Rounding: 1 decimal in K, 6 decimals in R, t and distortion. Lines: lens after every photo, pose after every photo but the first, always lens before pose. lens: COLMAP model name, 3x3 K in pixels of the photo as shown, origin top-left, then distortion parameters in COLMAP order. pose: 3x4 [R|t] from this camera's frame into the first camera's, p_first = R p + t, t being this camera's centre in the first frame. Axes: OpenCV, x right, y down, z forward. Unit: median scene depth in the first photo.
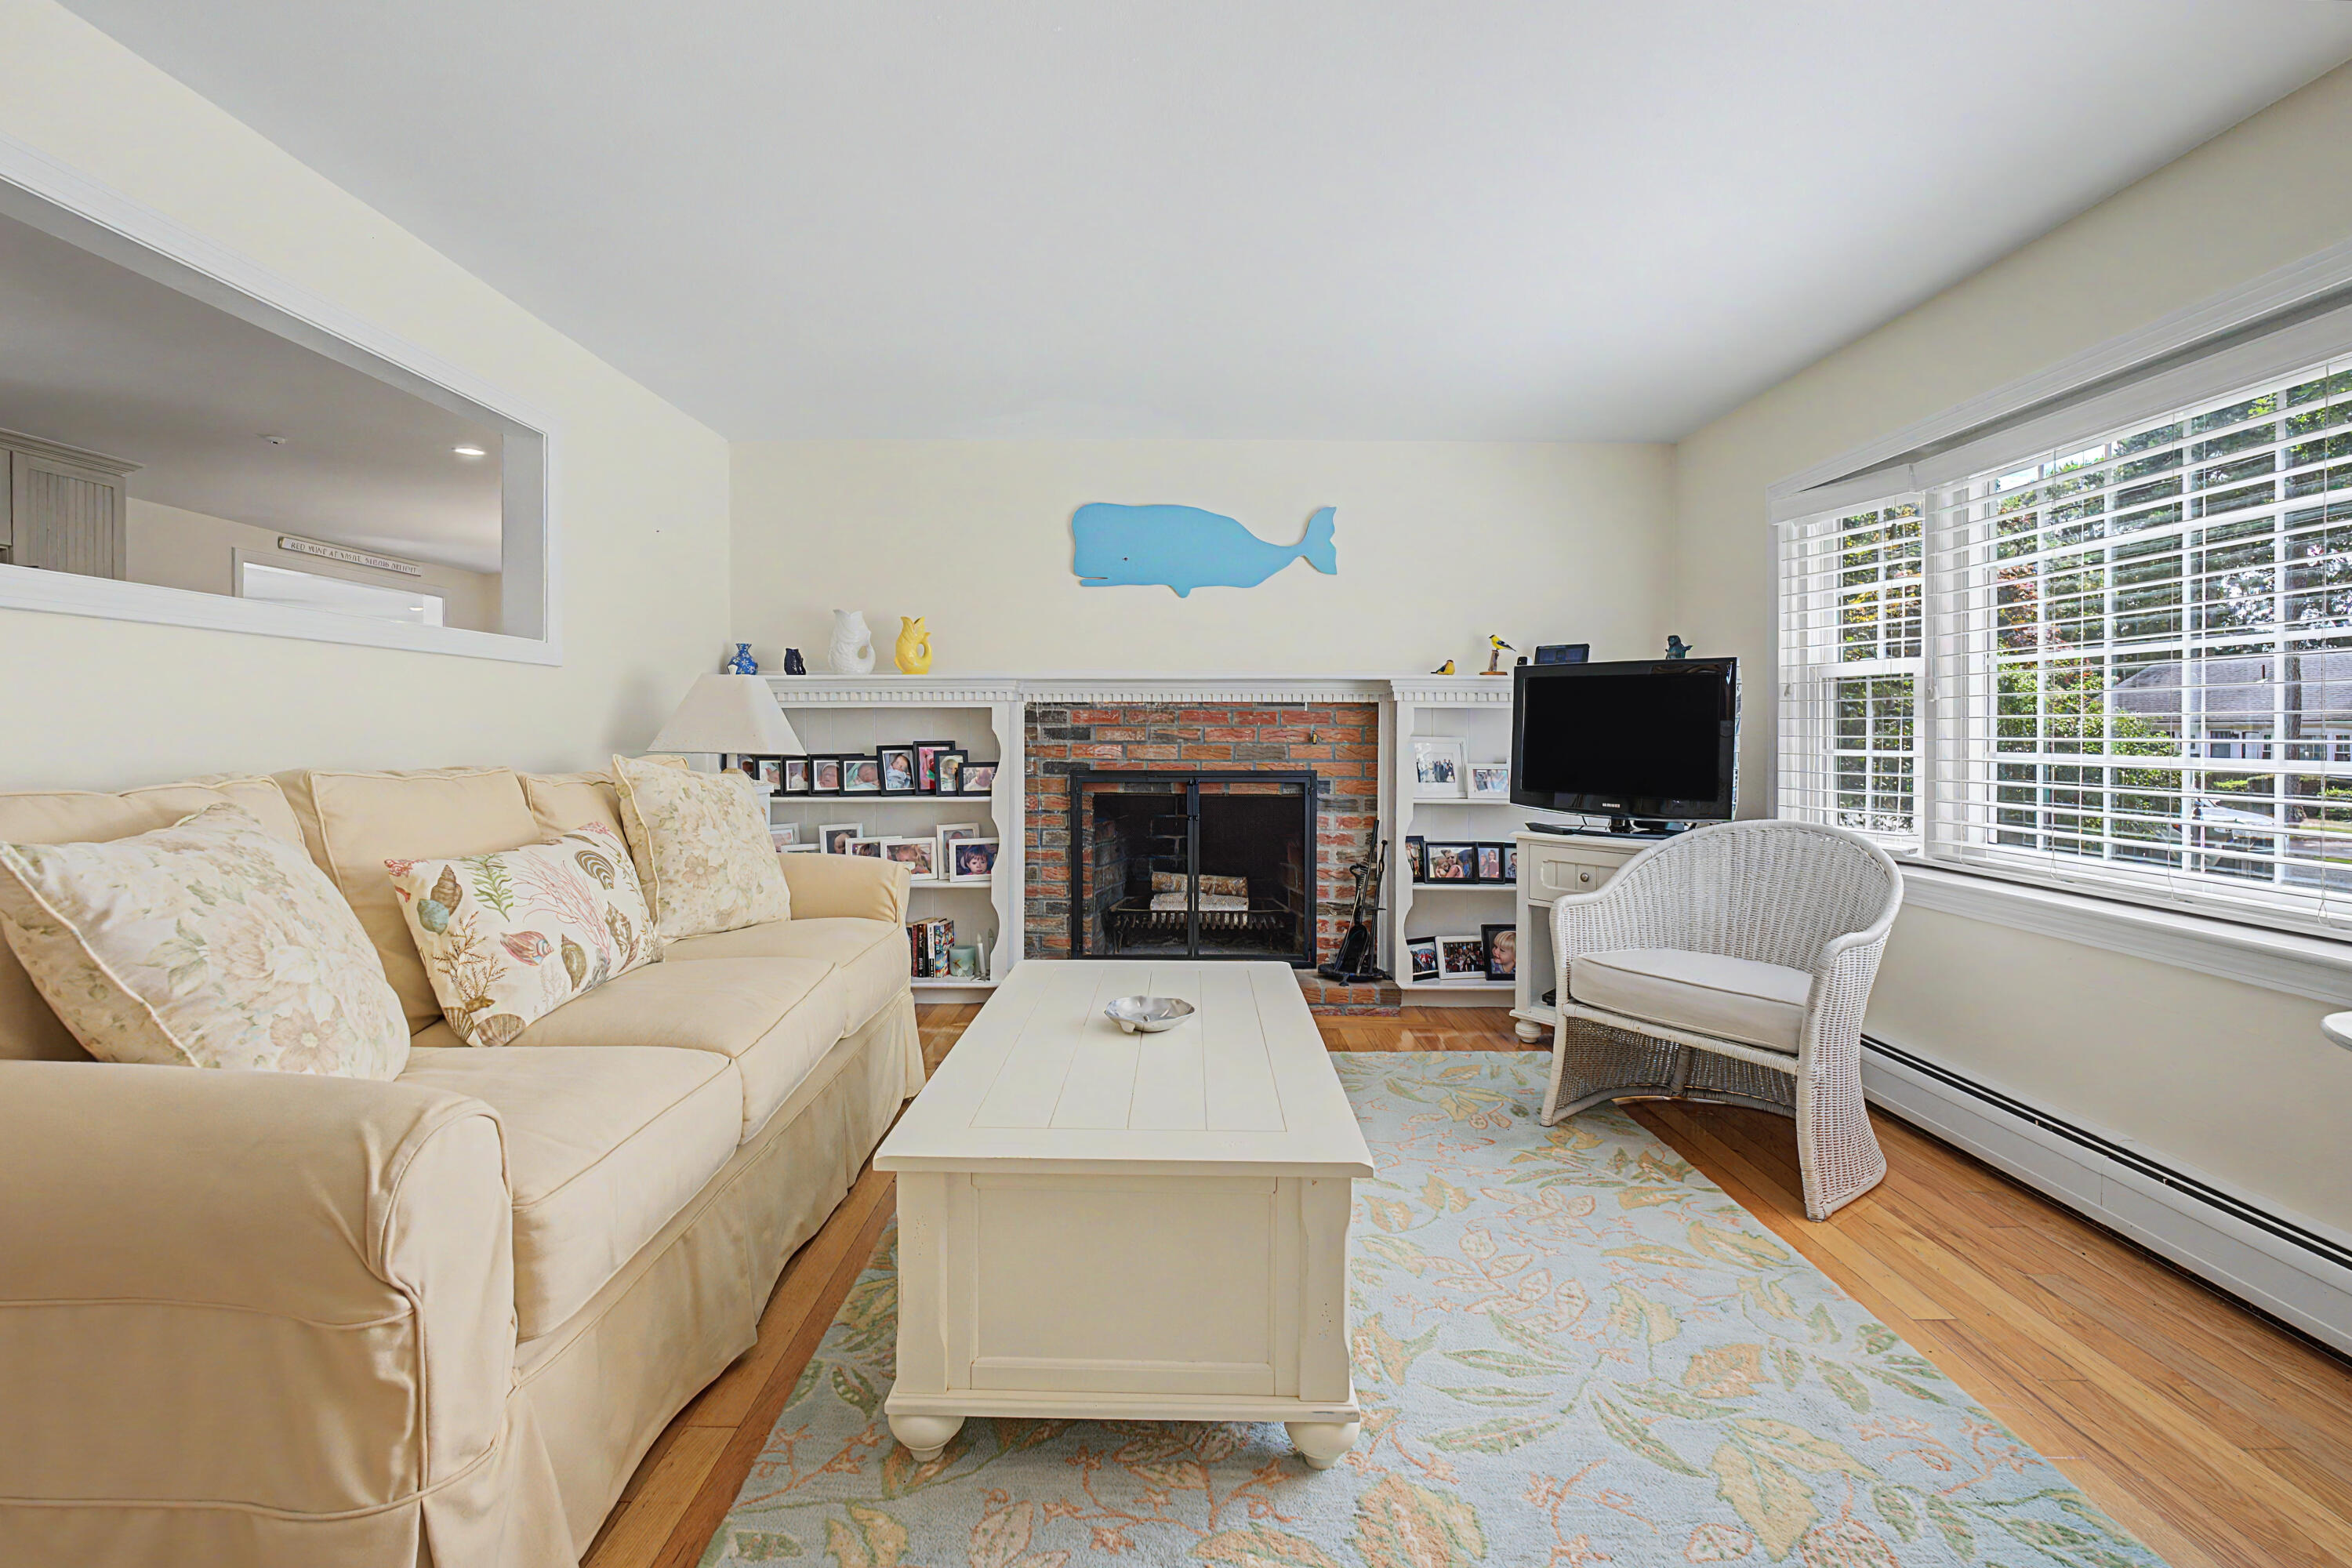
lens RADIAL K [[1082.3, 0, 1174.9], [0, 1082.3, 741.0], [0, 0, 1]] dist [-0.005762, -0.000554]
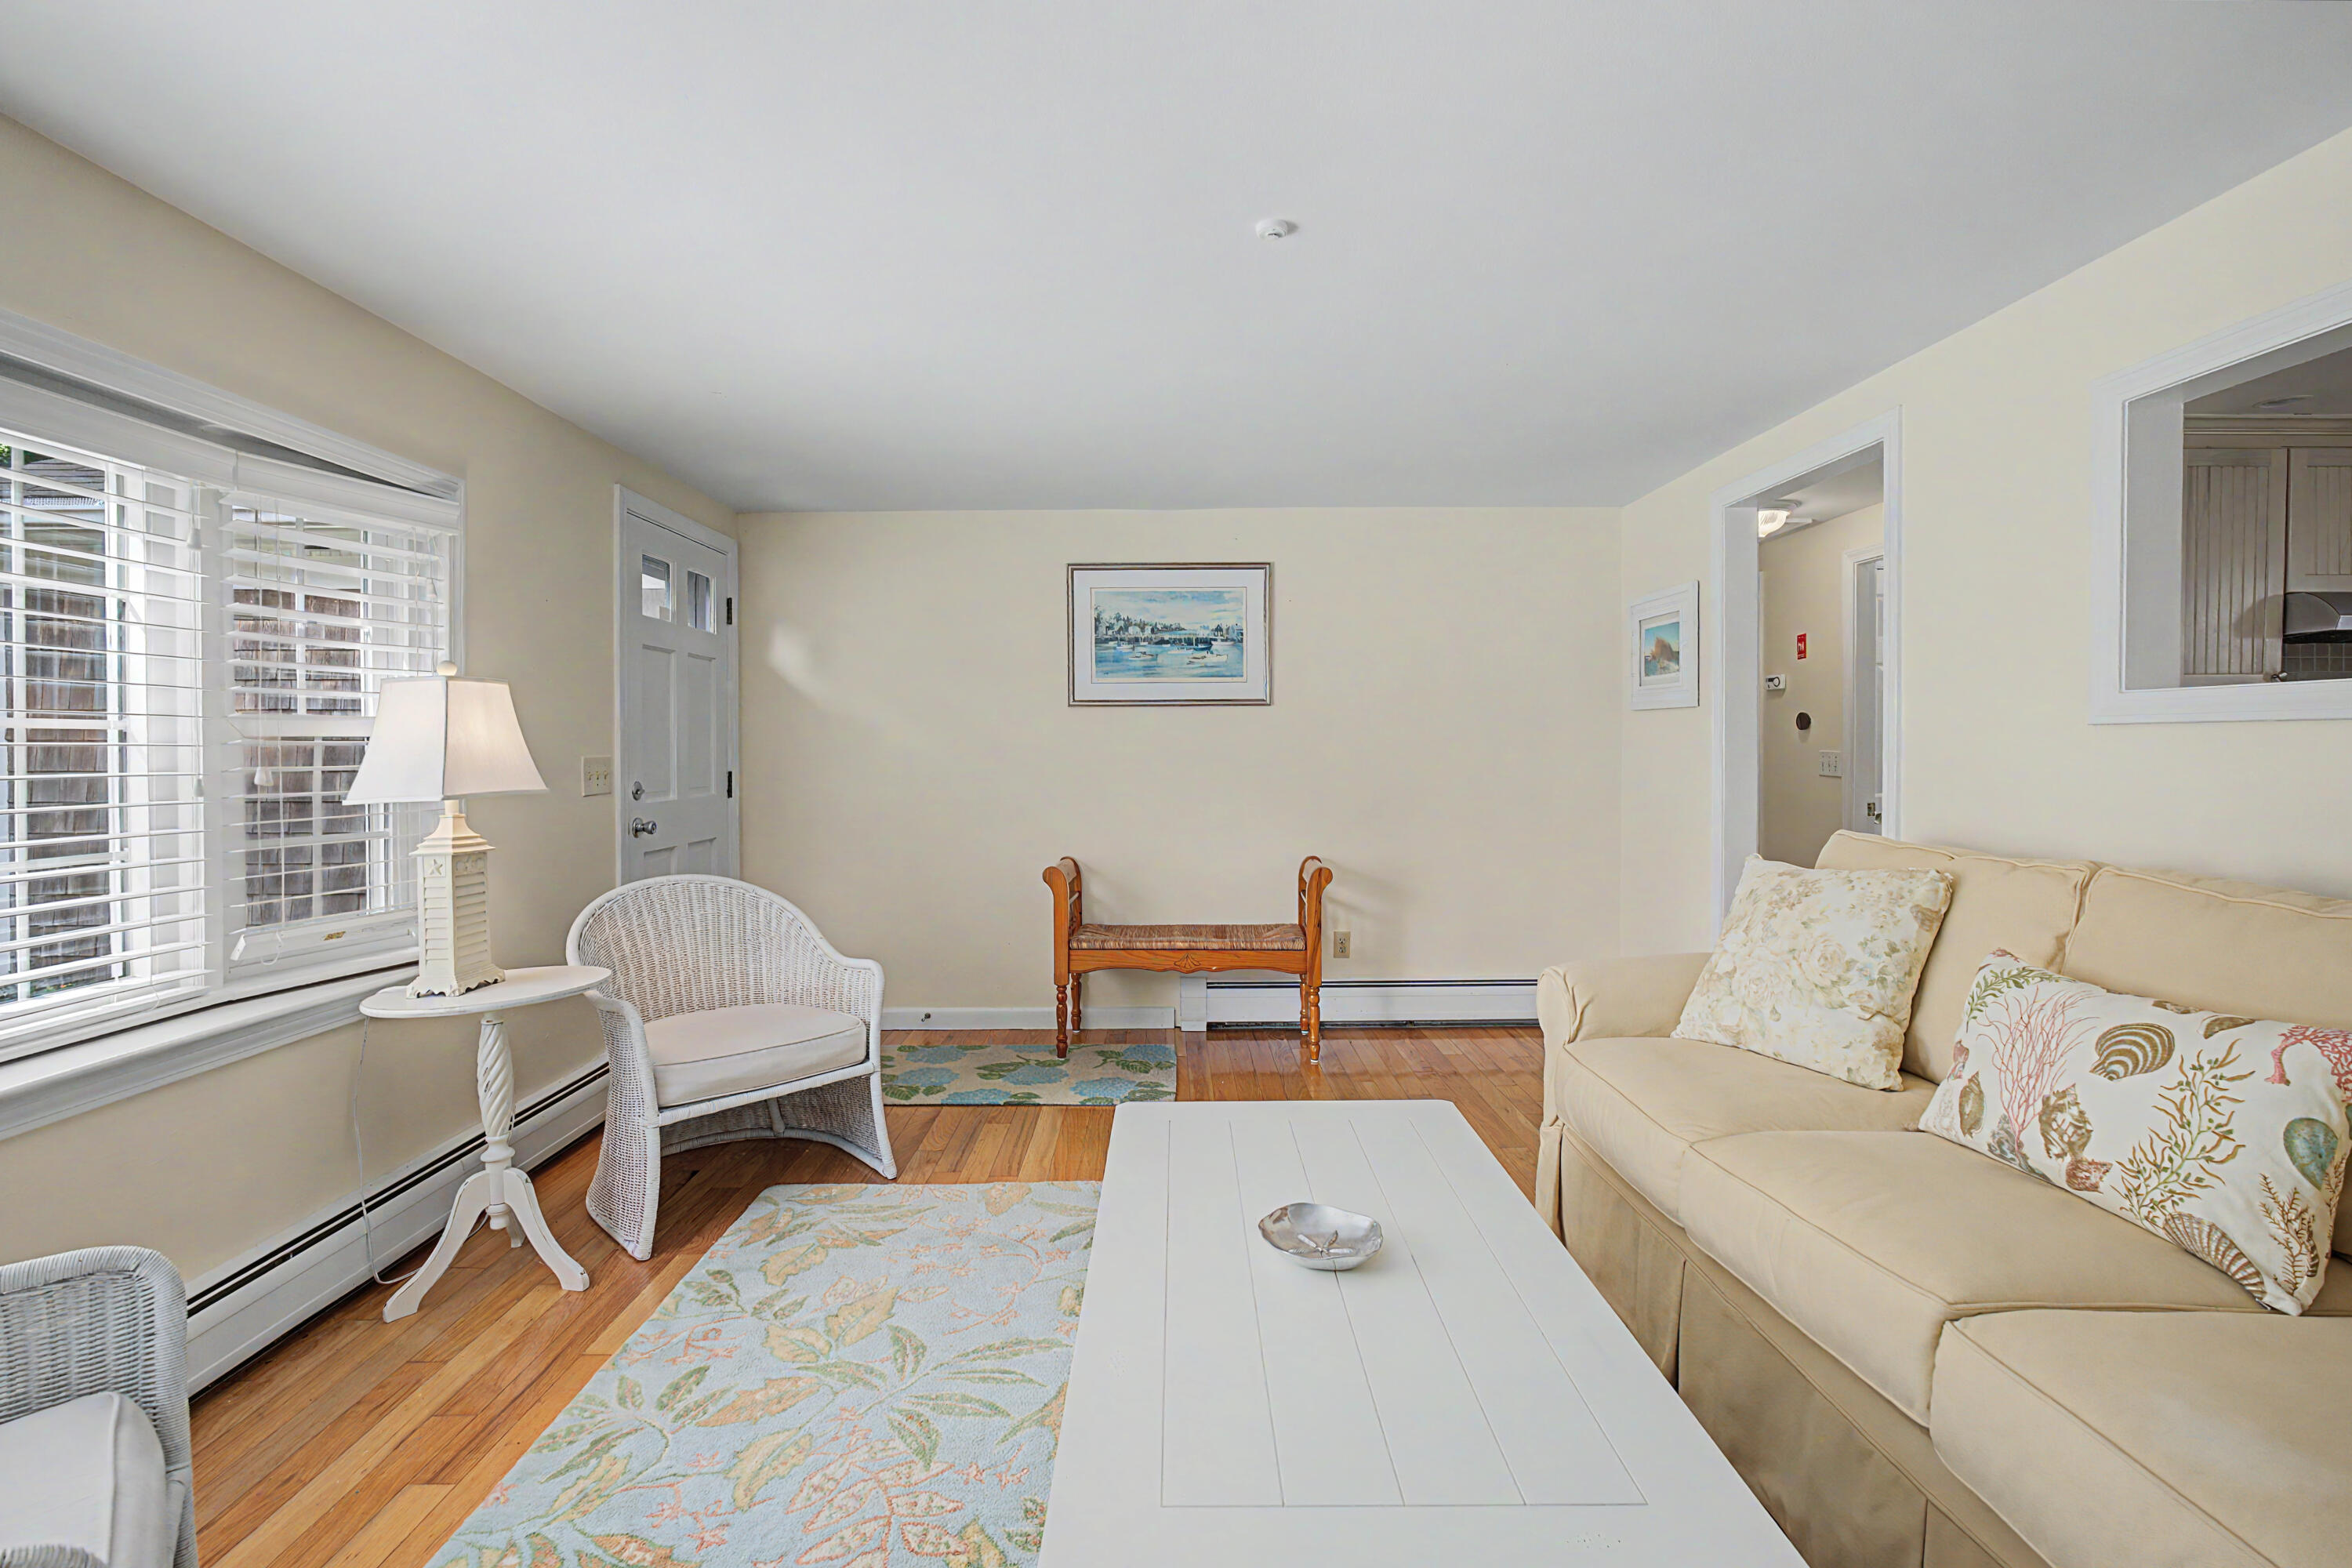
lens RADIAL K [[1060.1, 0, 1173.6], [0, 1060.1, 766.3], [0, 0, 1]] dist [-0.005467, -0.000737]
pose [[-0.999748, -0.008818, -0.020637, 0.052022], [-0.009254, 0.999734, 0.021136, -0.039358], [0.020445, 0.021322, -0.999564, 0.876185]]
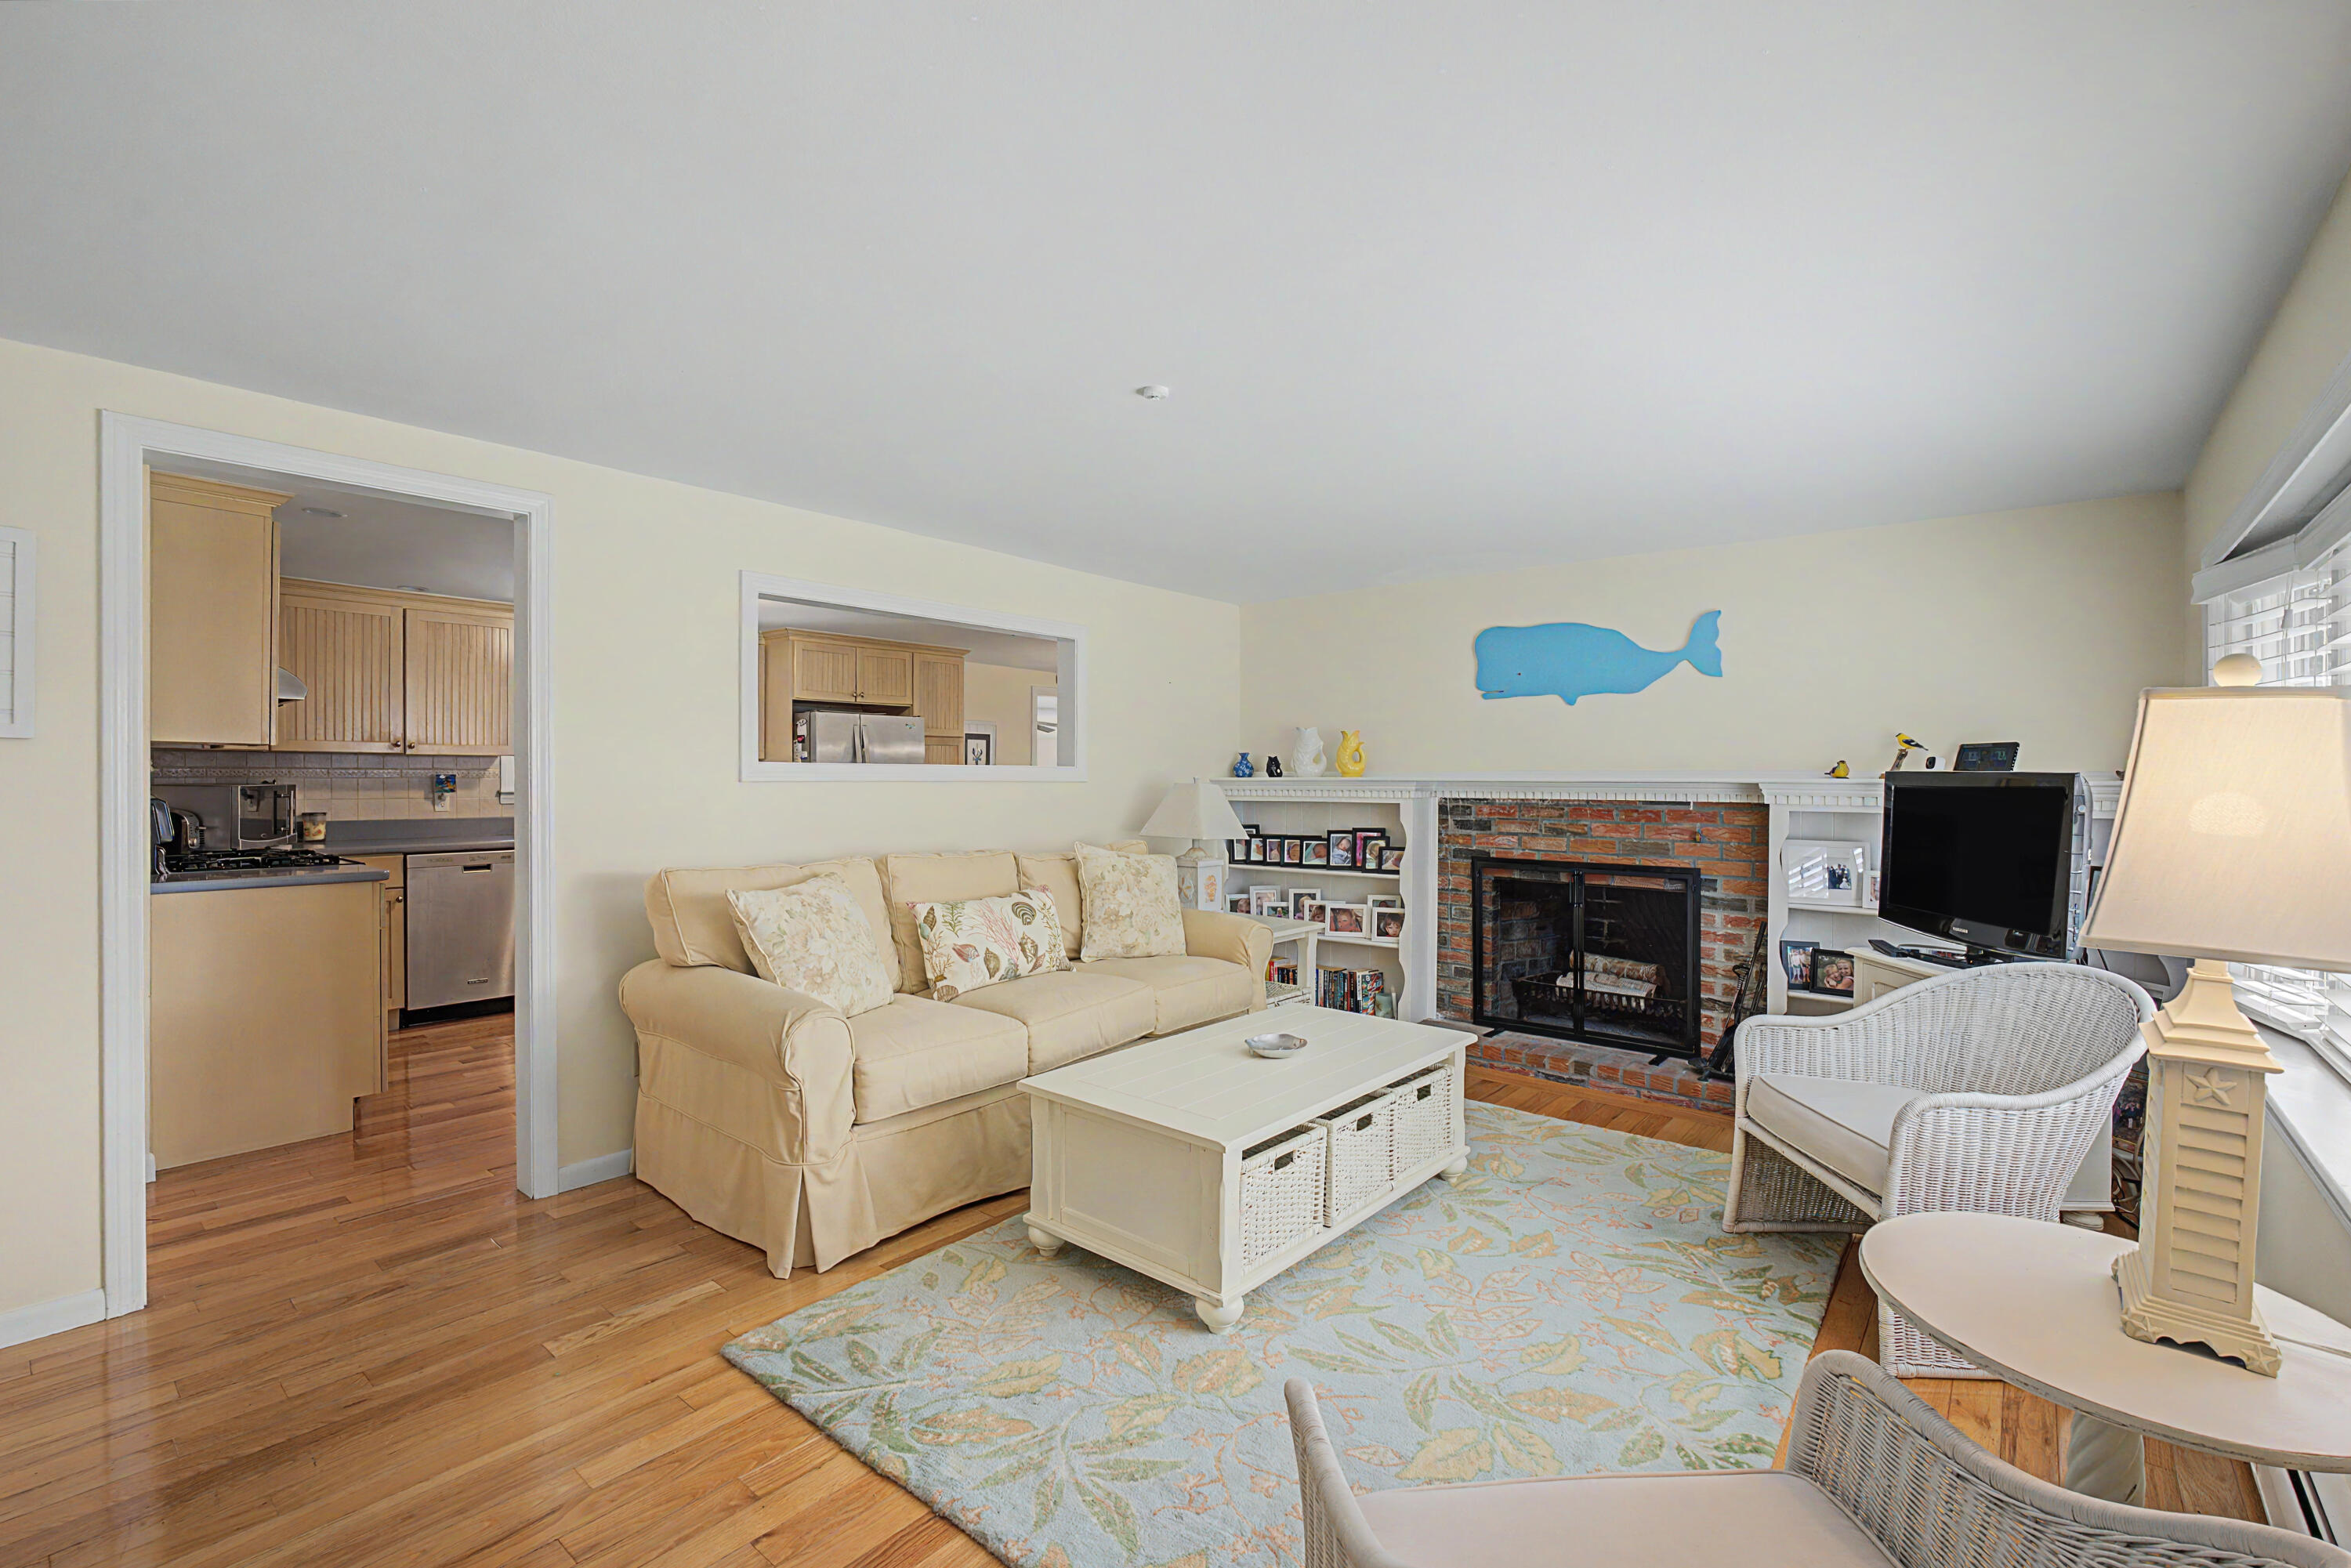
lens RADIAL K [[1047.1, 0, 1175.5], [0, 1047.1, 784.0], [0, 0, 1]] dist [-0.013785, -0.000126]
pose [[0.766805, 0.006050, -0.641852, 0.394605], [-0.009036, 0.999958, -0.001370, -0.048336], [0.641816, 0.006850, 0.766828, -0.080023]]
